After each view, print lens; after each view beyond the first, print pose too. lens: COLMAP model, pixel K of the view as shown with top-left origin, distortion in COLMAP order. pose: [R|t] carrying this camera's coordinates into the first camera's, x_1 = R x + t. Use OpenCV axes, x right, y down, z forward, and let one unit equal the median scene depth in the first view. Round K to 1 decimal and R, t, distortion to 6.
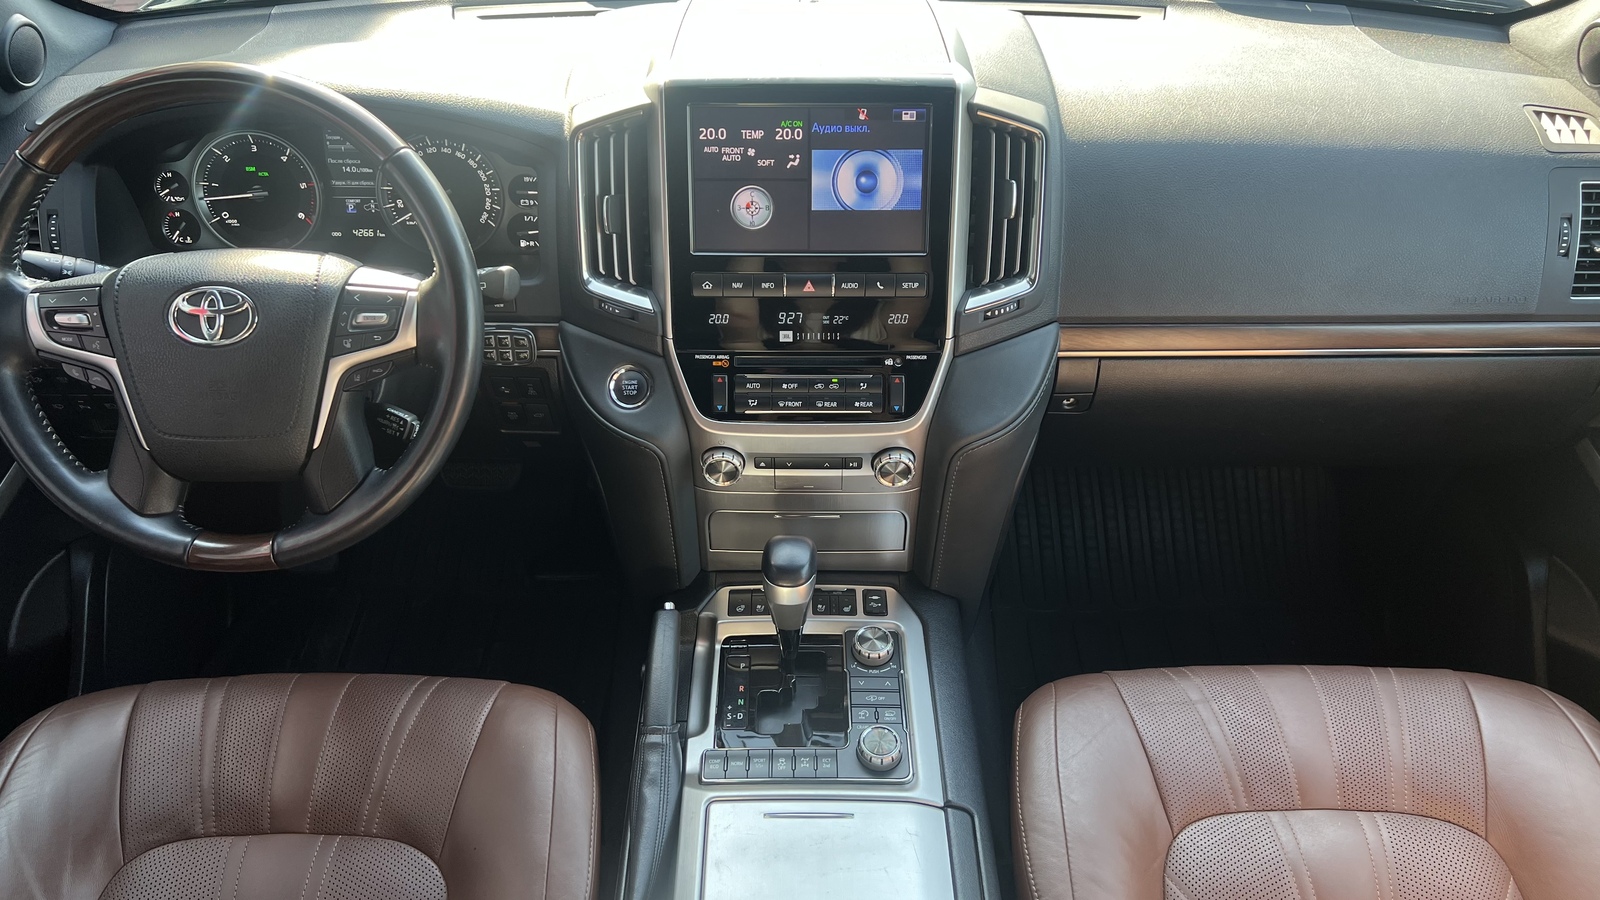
lens RADIAL K [[1188.1, 0, 801.7], [0, 1188.1, 498.0], [0, 0, 1]] dist [0.053428, -0.109508]
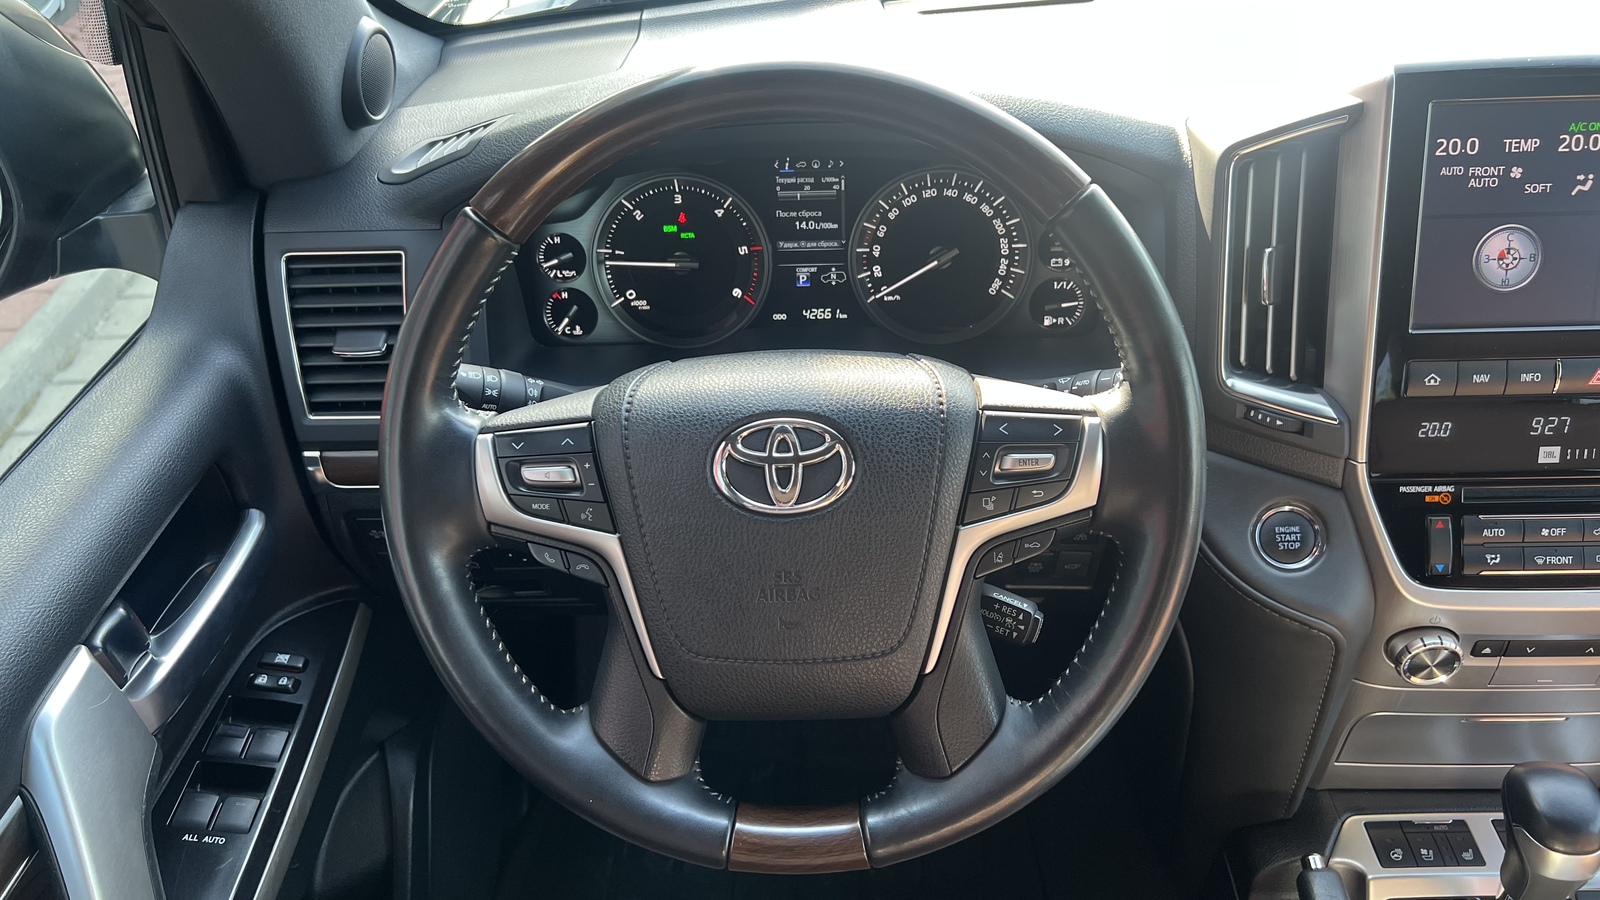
lens RADIAL K [[1222.2, 0, 800.7], [0, 1222.2, 501.5], [0, 0, 1]] dist [0.063986, -0.089559]
pose [[0.997895, -0.019909, -0.061720, -0.382421], [0.017471, 0.999055, -0.039801, -0.093550], [0.062454, 0.038639, 0.997300, 0.319873]]
